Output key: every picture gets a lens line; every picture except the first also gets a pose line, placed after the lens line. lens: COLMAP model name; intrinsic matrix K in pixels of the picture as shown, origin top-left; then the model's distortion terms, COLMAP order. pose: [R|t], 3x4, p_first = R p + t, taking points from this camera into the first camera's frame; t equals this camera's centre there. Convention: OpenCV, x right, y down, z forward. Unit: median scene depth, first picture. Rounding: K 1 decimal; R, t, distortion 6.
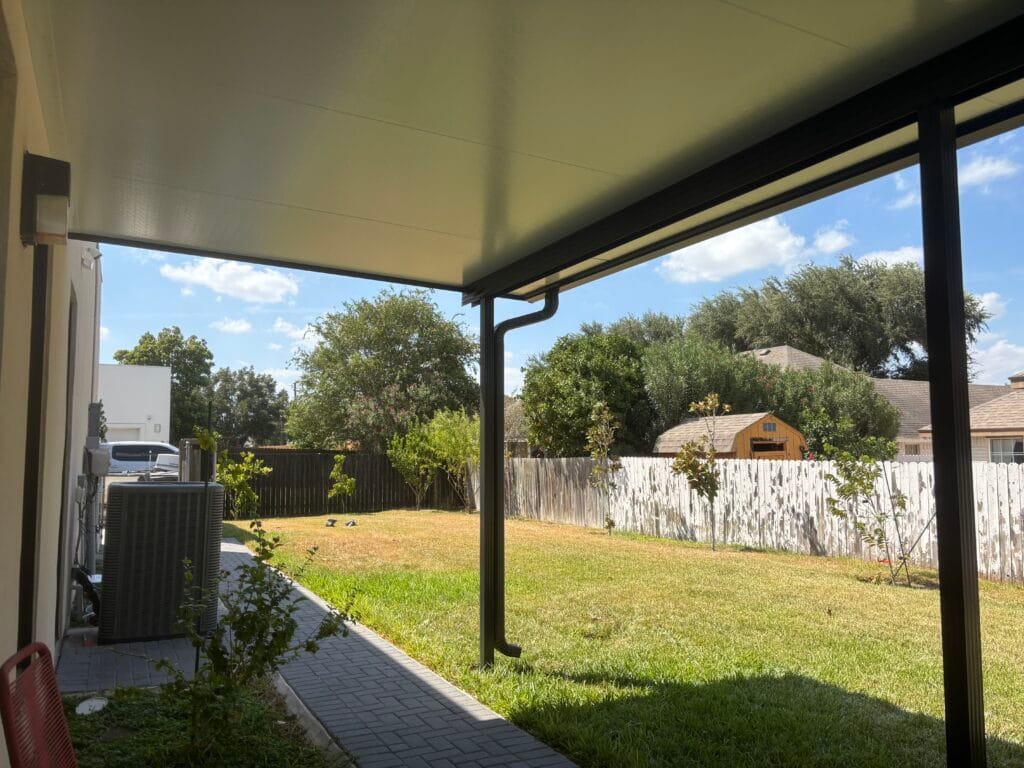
lens RADIAL K [[772.6, 0, 512.0], [0, 772.6, 384.0], [0, 0, 1]] dist [0.032897, -0.002136]
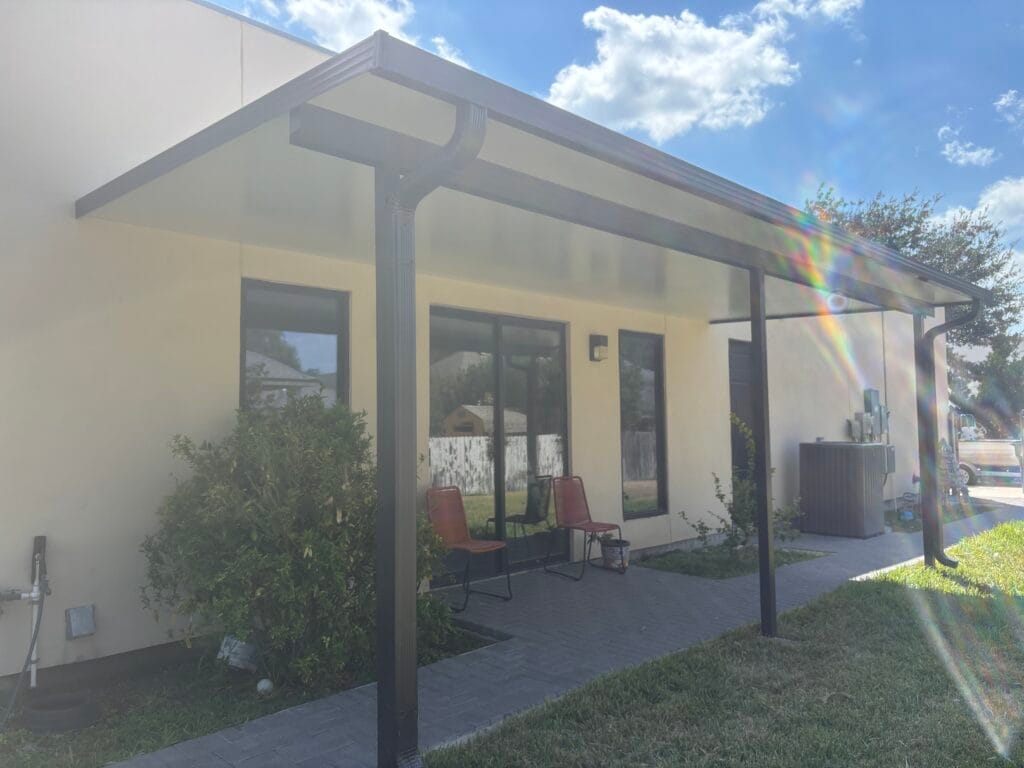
lens RADIAL K [[772.6, 0, 512.0], [0, 772.6, 384.0], [0, 0, 1]] dist [0.032897, -0.002136]
pose [[0.338052, -0.059751, -0.939229, 0.216675], [0.097580, 0.994829, -0.028167, -0.003215], [0.936055, -0.082128, 0.342135, -0.041028]]
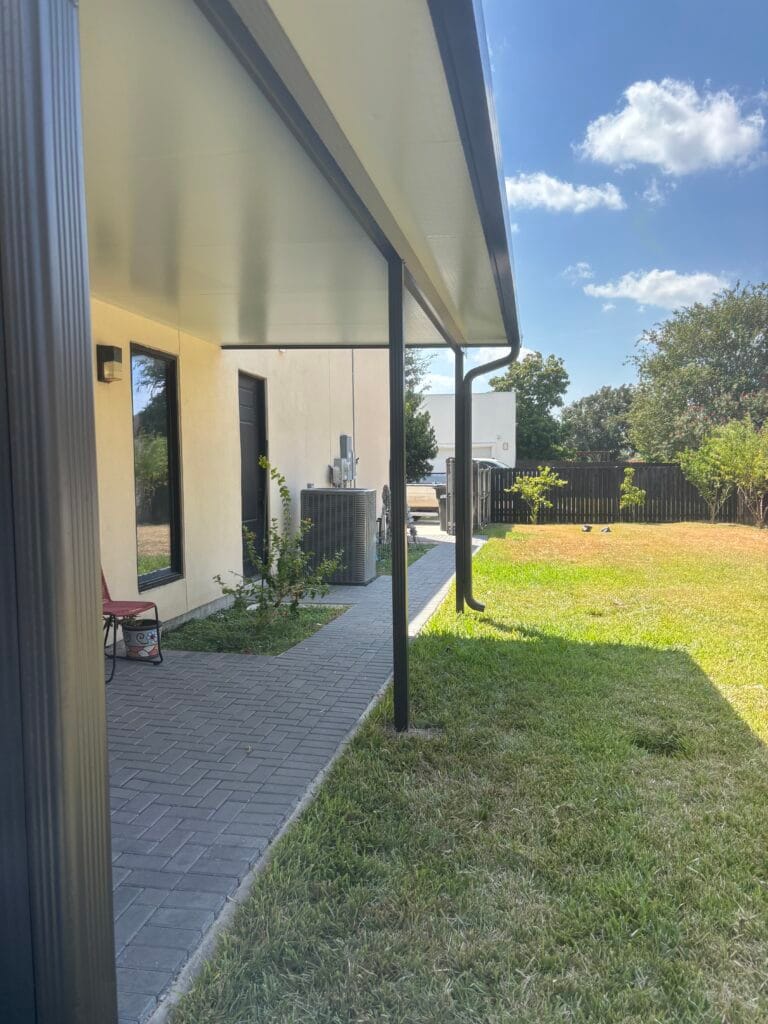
lens RADIAL K [[772.6, 0, 386.1], [0, 772.6, 518.3], [0, 0, 1]] dist [0.032897, -0.002136]
pose [[0.802728, 0.029894, -0.595596, 0.141512], [0.063116, 0.988874, 0.134699, -0.003743], [0.592996, -0.145718, 0.791910, -0.040120]]
